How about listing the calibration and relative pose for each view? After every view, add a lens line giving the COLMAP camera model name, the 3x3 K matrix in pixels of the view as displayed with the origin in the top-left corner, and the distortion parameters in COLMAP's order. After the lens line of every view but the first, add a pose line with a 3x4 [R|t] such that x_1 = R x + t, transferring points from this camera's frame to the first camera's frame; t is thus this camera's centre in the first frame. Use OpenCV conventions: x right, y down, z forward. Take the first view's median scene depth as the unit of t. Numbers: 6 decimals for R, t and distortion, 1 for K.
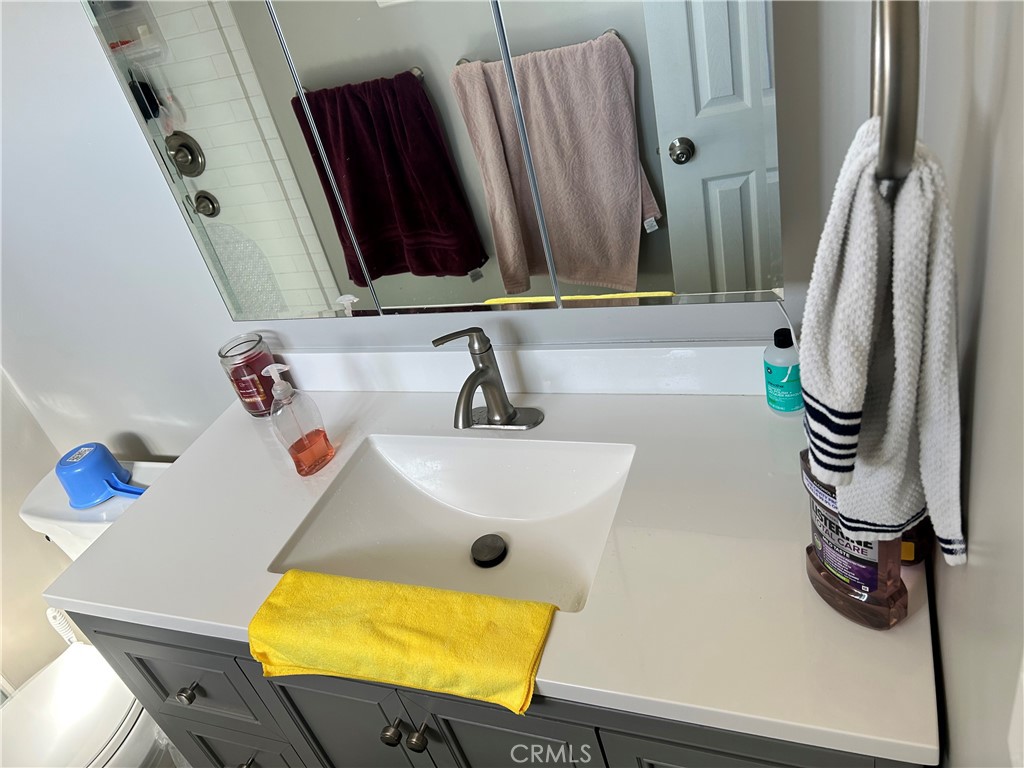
lens RADIAL K [[774.9, 0, 508.5], [0, 774.9, 382.4], [0, 0, 1]] dist [0.065696, -0.079208]
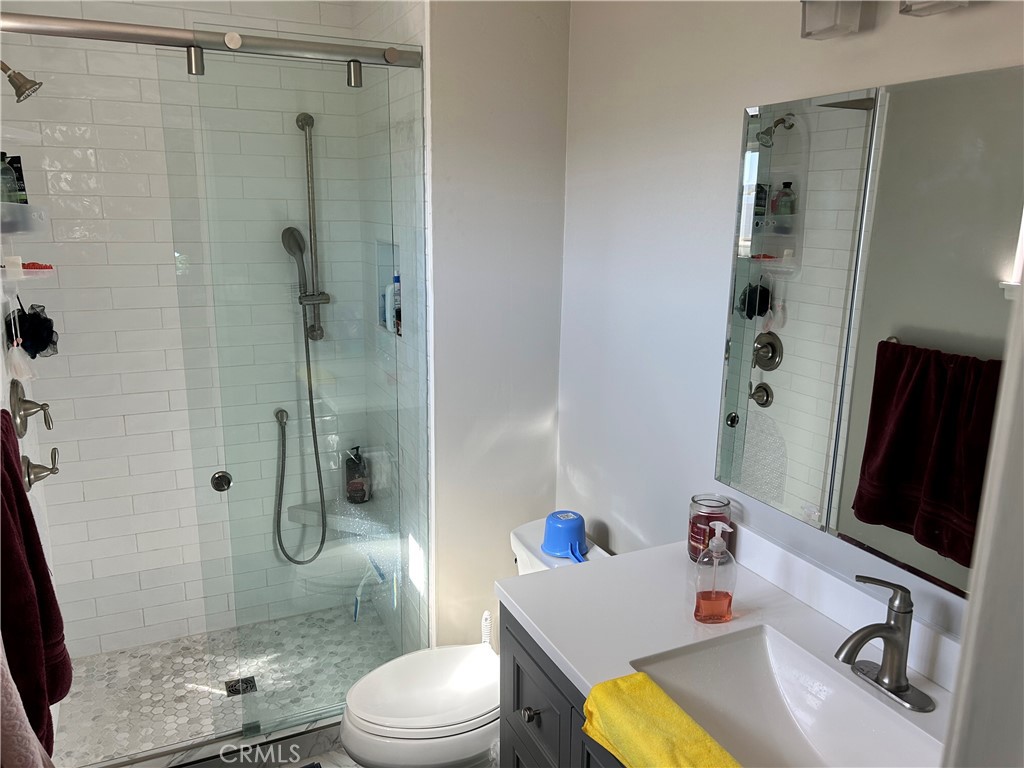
lens RADIAL K [[774.9, 0, 508.5], [0, 774.9, 382.4], [0, 0, 1]] dist [0.065696, -0.079208]
pose [[0.683136, 0.387740, -0.618856, 0.109852], [-0.529815, 0.846356, -0.054568, 0.028098], [0.502614, 0.365156, 0.783607, -0.154677]]
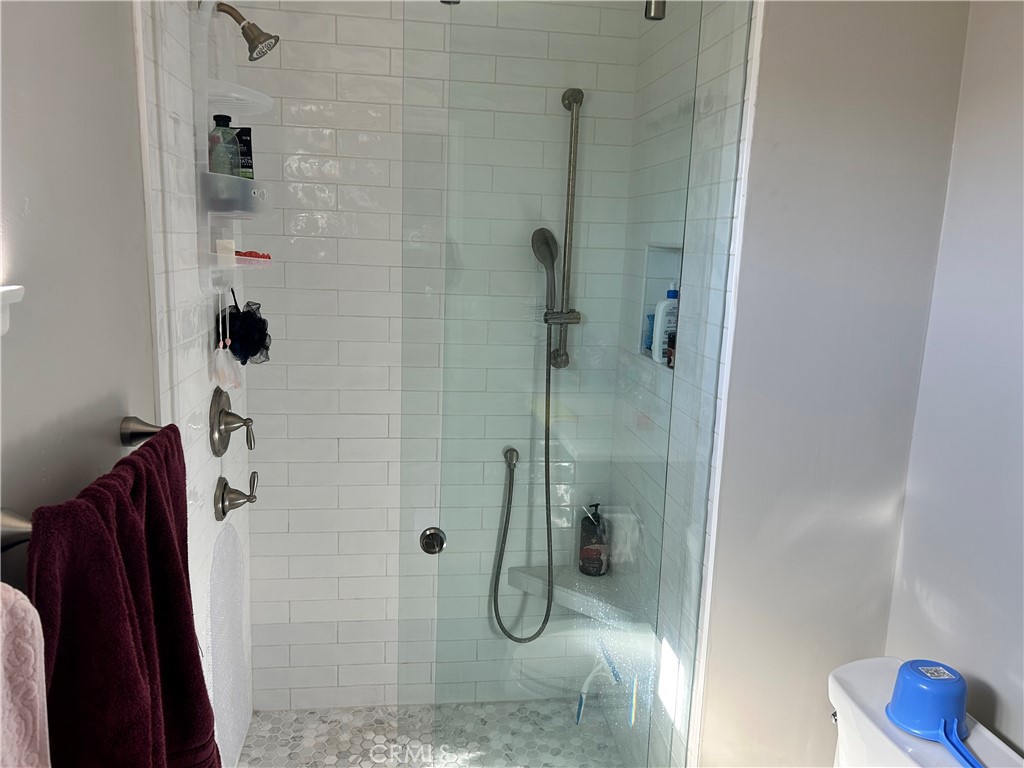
lens RADIAL K [[774.9, 0, 508.5], [0, 774.9, 382.4], [0, 0, 1]] dist [0.065696, -0.079208]
pose [[0.447880, 0.400208, -0.799523, -0.235151], [-0.597837, 0.798975, 0.065034, 0.070893], [0.664826, 0.448857, 0.597104, 0.089917]]
